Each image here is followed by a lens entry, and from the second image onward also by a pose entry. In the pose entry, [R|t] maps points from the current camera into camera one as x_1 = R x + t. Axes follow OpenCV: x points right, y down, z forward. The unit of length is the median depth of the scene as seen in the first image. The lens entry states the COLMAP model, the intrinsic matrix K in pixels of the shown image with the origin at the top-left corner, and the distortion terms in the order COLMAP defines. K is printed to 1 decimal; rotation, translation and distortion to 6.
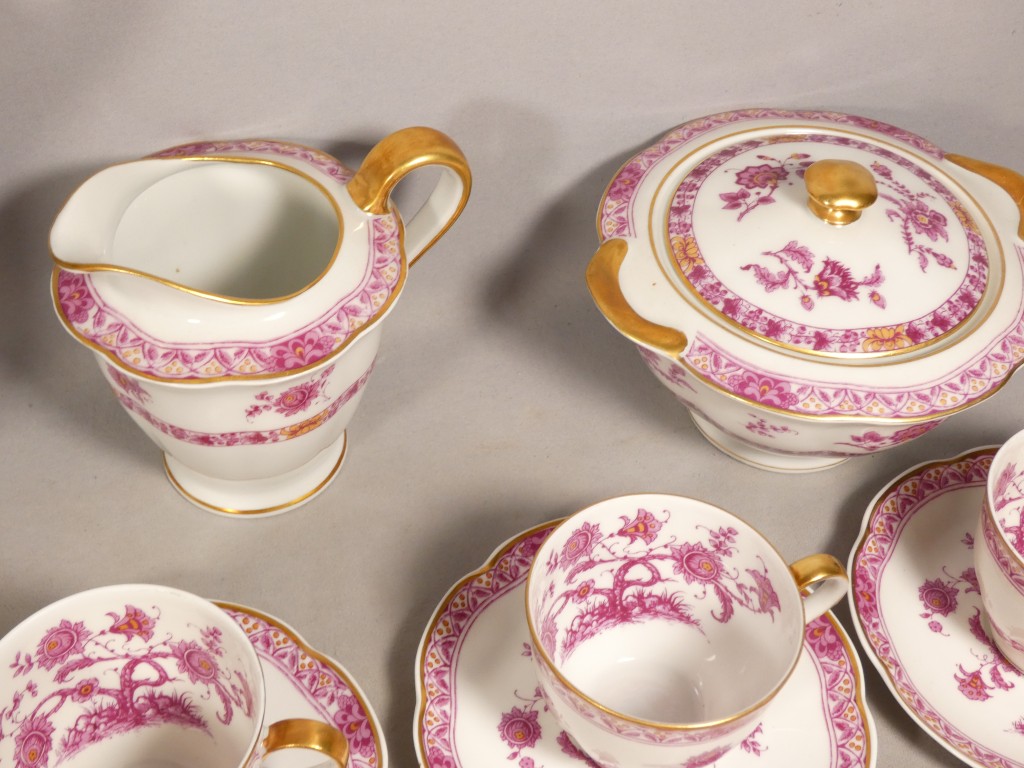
lens RADIAL K [[1436.8, 0, 517.0], [0, 1436.8, 381.3], [0, 0, 1]] dist [0.026326, 0.000000]
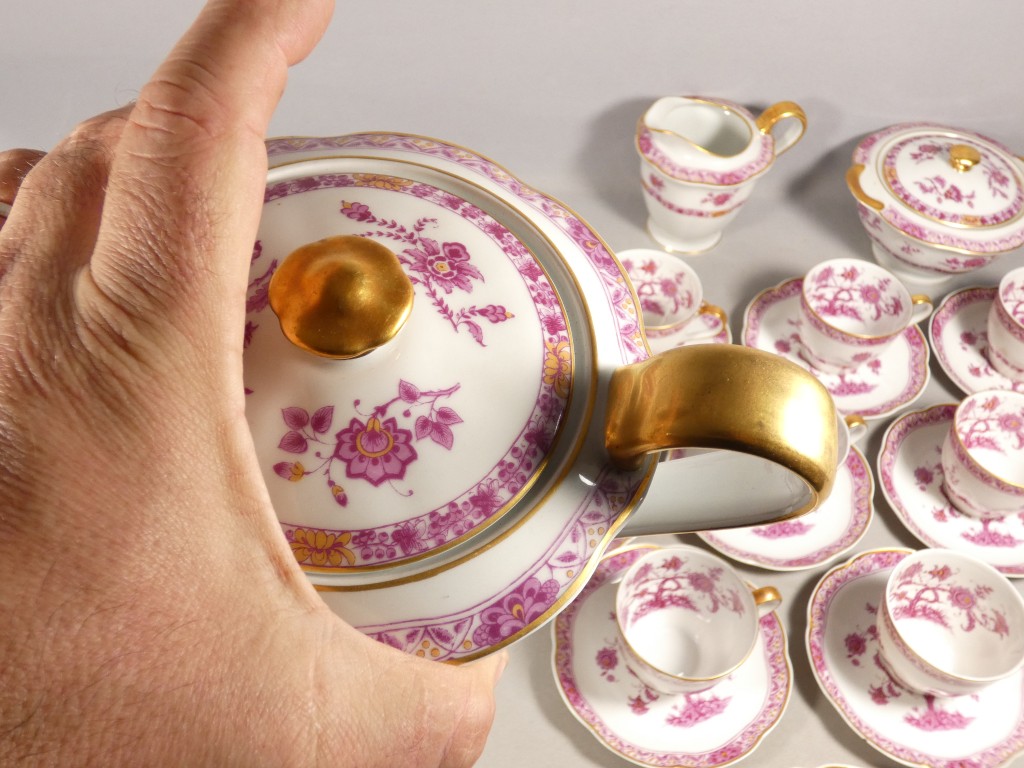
lens RADIAL K [[913.2, 0, 520.0], [0, 913.2, 381.5], [0, 0, 1]] dist [-0.030303, 0.007689]
pose [[0.960153, 0.205530, -0.189378, -0.119047], [-0.192880, 0.977691, 0.083171, 0.248094], [0.202247, -0.043330, 0.978375, -0.620595]]
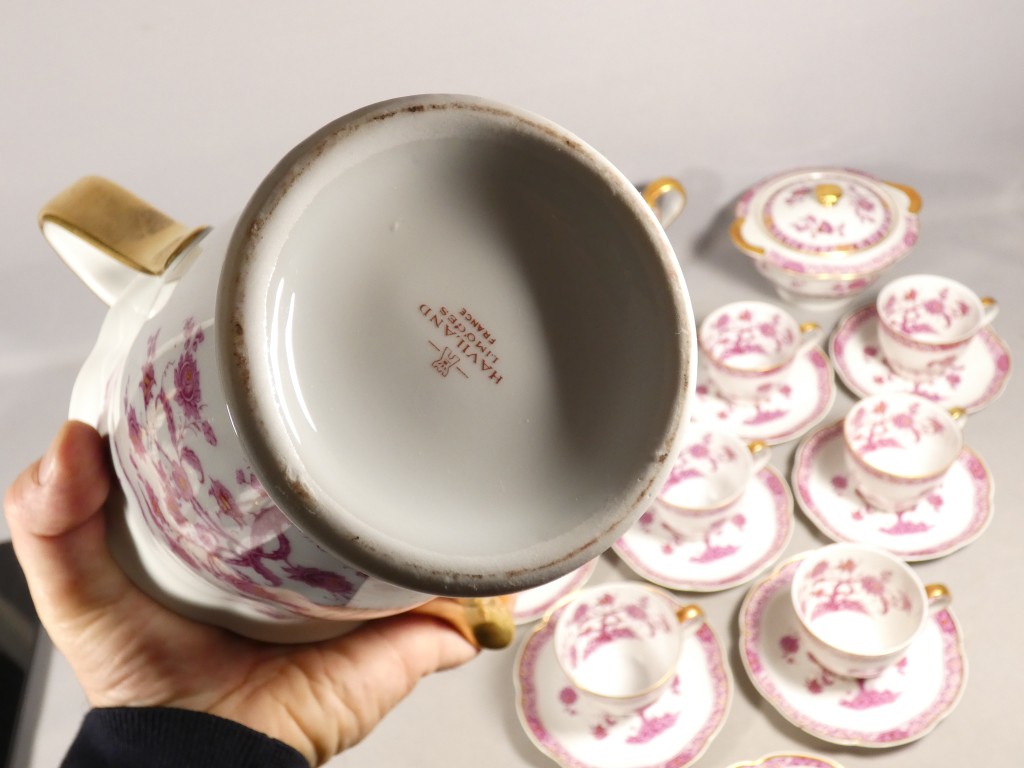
lens RADIAL K [[913.2, 0, 520.2], [0, 913.2, 383.3], [0, 0, 1]] dist [-0.030303, 0.007689]
pose [[0.969086, 0.006057, -0.246649, 0.093686], [-0.007395, 0.999963, -0.004497, 0.229077], [0.246612, 0.006182, 0.969095, -0.757633]]
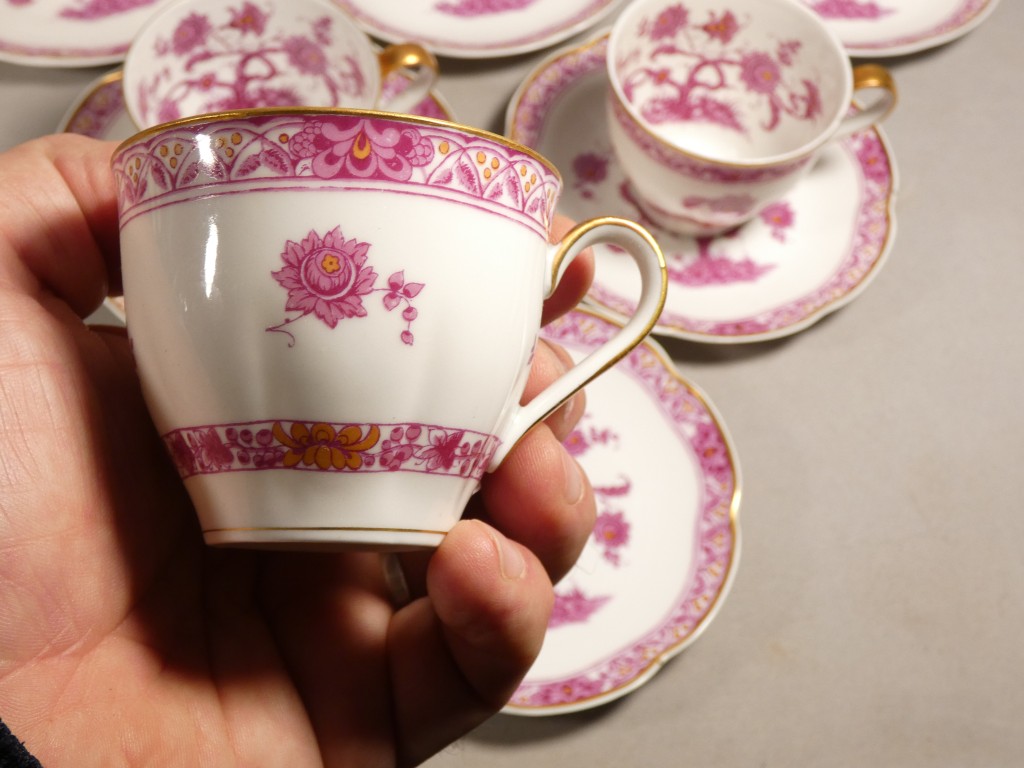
lens RADIAL K [[1436.8, 0, 520.1], [0, 1436.8, 377.3], [0, 0, 1]] dist [0.026326, 0.000000]
pose [[0.982216, 0.181707, -0.047265, 0.177726], [-0.164854, 0.955127, 0.246082, 0.488928], [0.089859, -0.233914, 0.968096, -0.502152]]
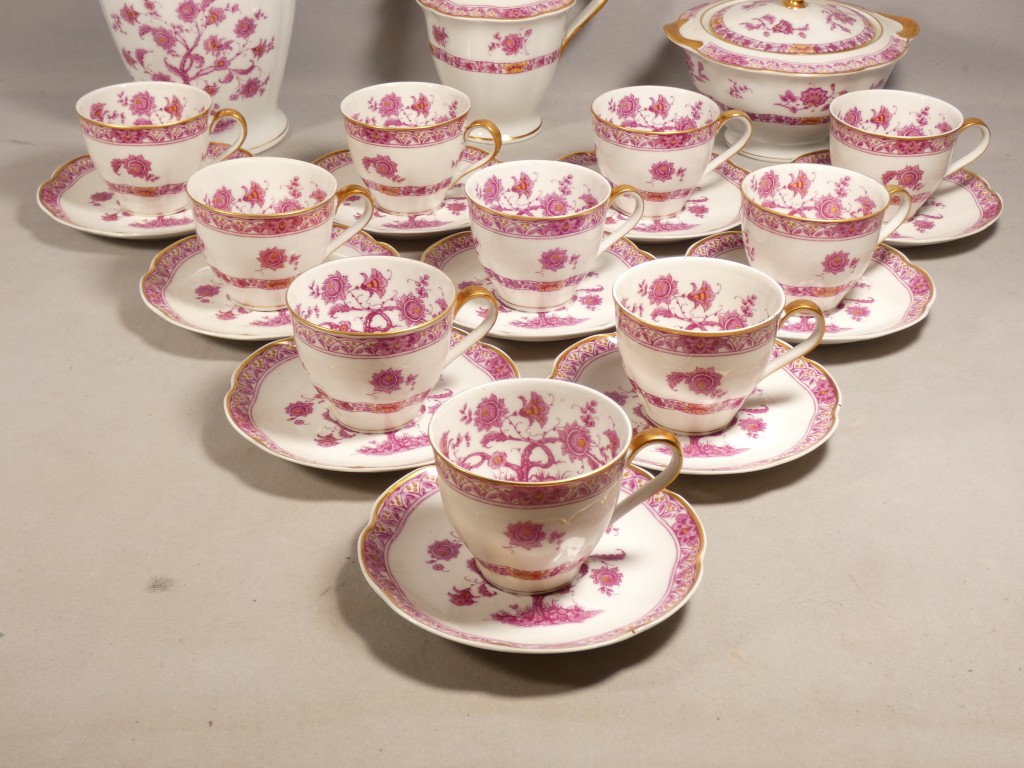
lens RADIAL K [[1436.8, 0, 518.2], [0, 1436.8, 379.2], [0, 0, 1]] dist [0.026326, 0.000000]
pose [[0.961177, 0.113560, -0.251482, 0.431981], [-0.177422, 0.952357, -0.248067, 0.973921], [0.211330, 0.283055, 0.935532, -0.828960]]
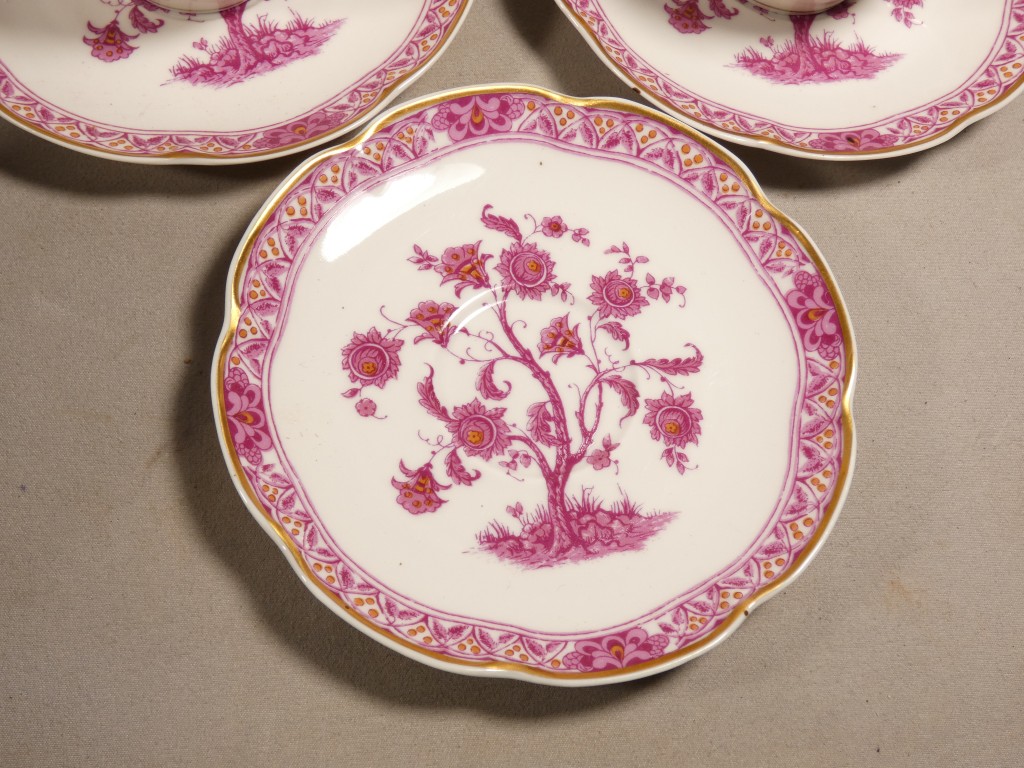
lens RADIAL K [[1436.8, 0, 510.8], [0, 1436.8, 387.0], [0, 0, 1]] dist [0.026326, 0.000000]
pose [[0.978204, 0.207586, -0.004970, 0.133268], [-0.191083, 0.909291, 0.369699, 0.556643], [0.081264, -0.360691, 0.929138, -0.235857]]
